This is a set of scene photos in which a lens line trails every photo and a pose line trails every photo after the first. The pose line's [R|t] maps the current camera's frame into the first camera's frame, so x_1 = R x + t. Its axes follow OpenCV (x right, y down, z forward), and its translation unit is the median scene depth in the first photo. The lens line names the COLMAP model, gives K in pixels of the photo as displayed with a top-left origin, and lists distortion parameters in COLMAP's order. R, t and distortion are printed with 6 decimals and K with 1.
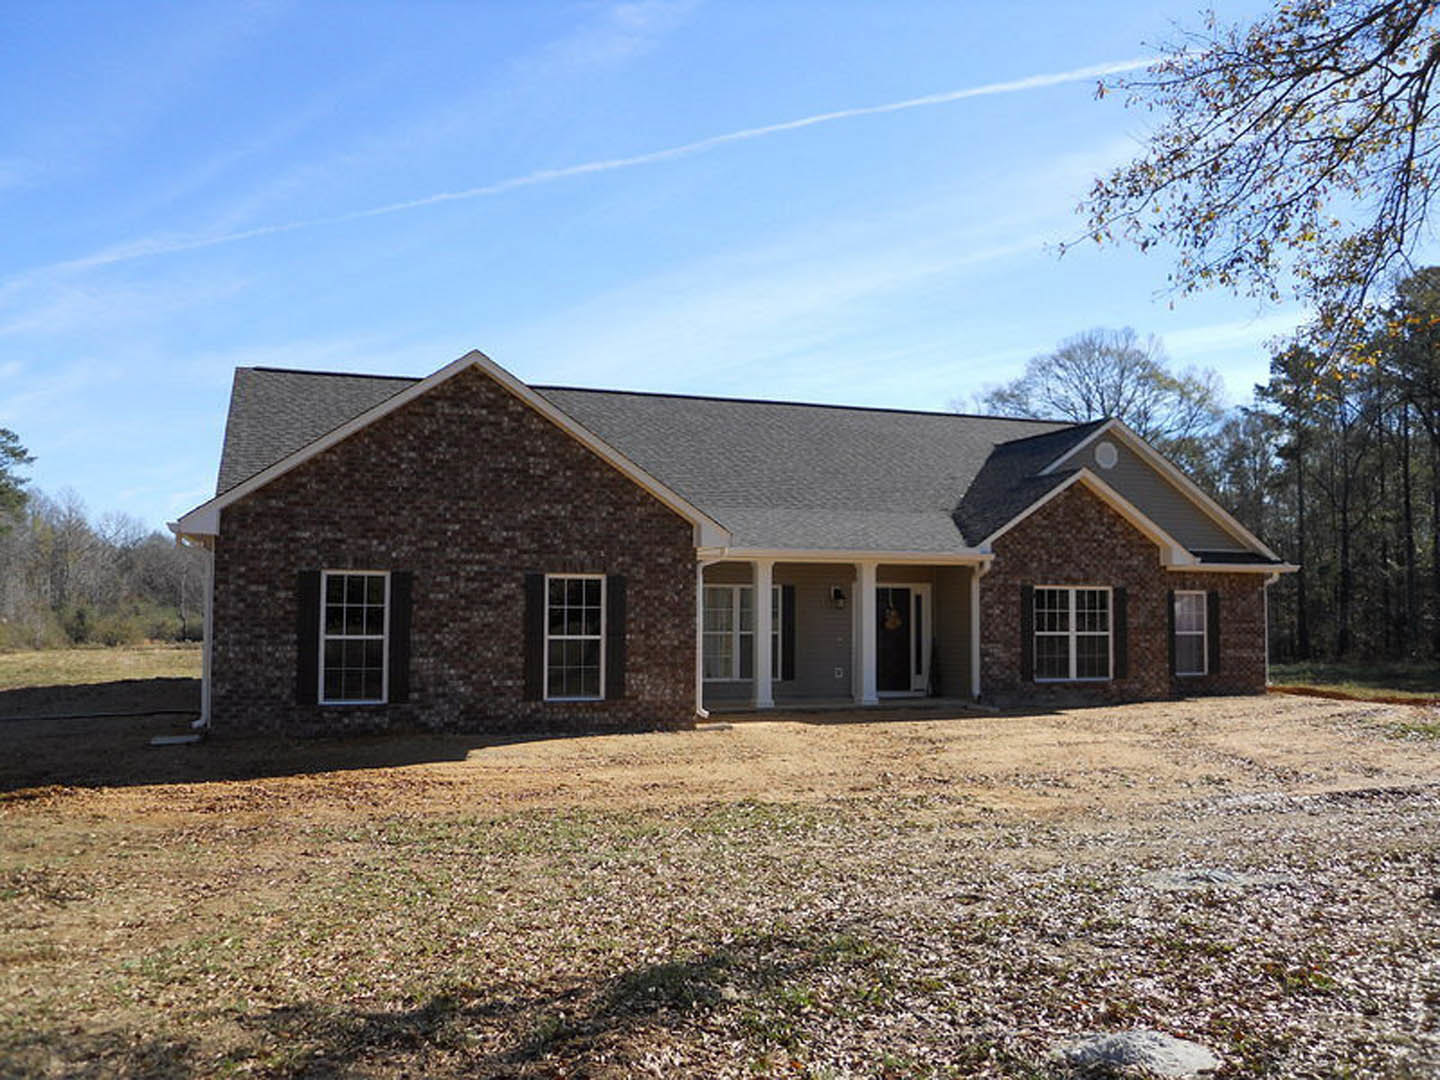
lens RADIAL K [[1176.0, 0, 751.8], [0, 1176.0, 536.7], [0, 0, 1]] dist [-0.035689, -0.004909]
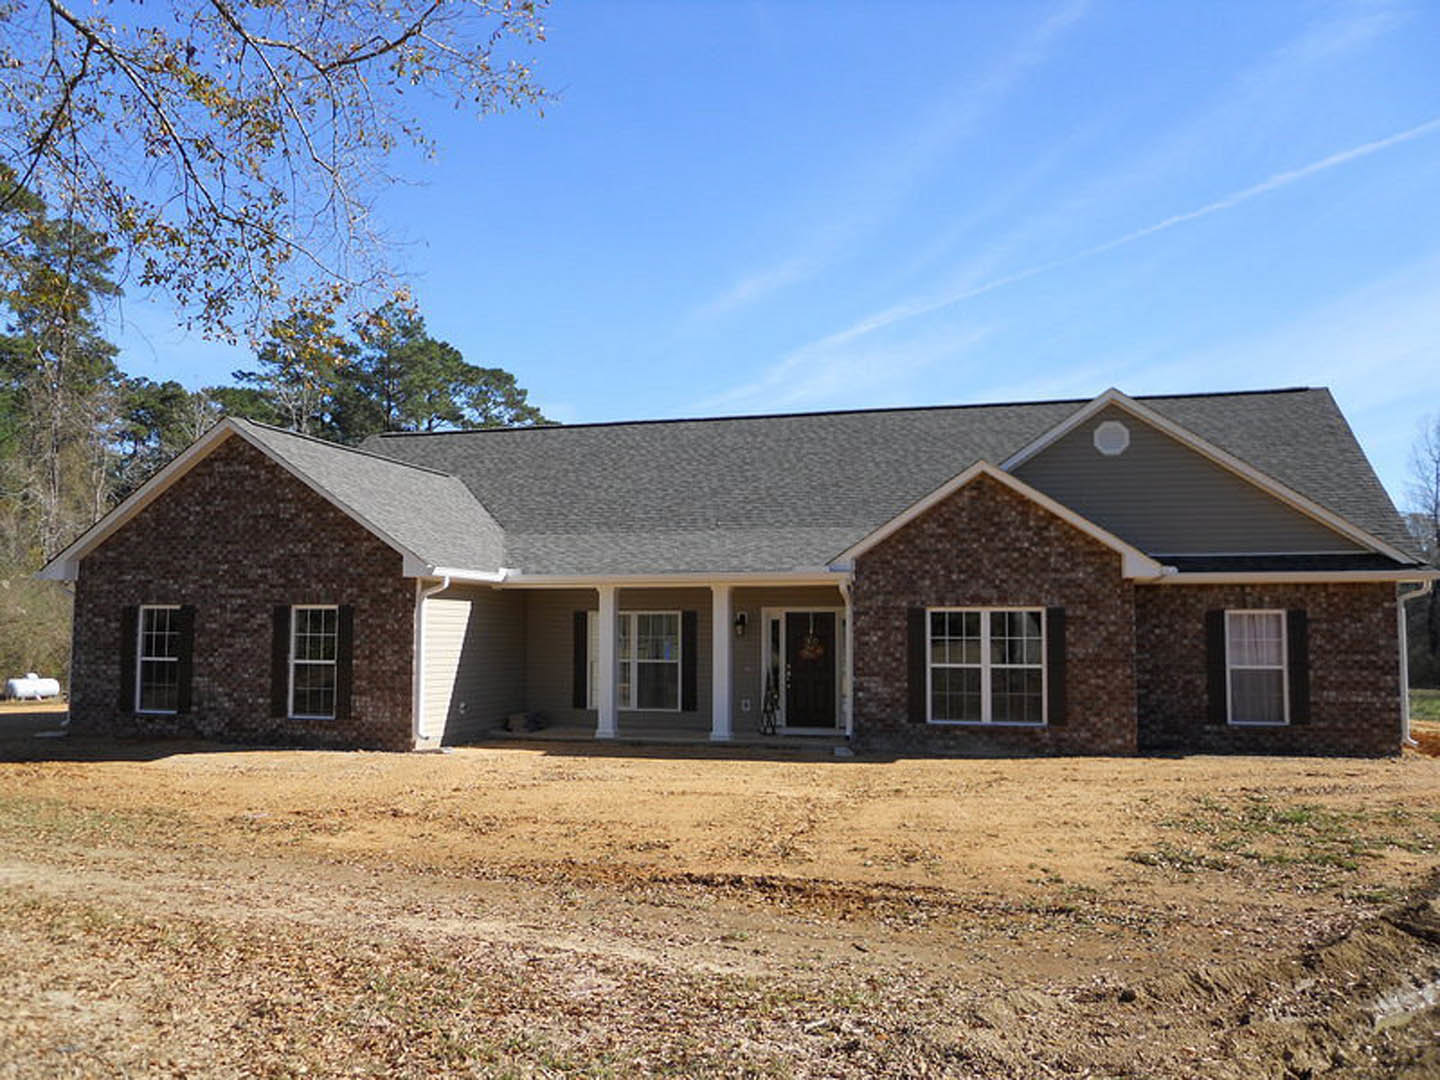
lens RADIAL K [[1176.0, 0, 751.8], [0, 1176.0, 536.7], [0, 0, 1]] dist [-0.035689, -0.004909]
pose [[0.816172, -0.051125, -0.575543, 0.743057], [0.037370, 0.998663, -0.035717, 0.019993], [0.576600, 0.007643, 0.816991, 0.296656]]
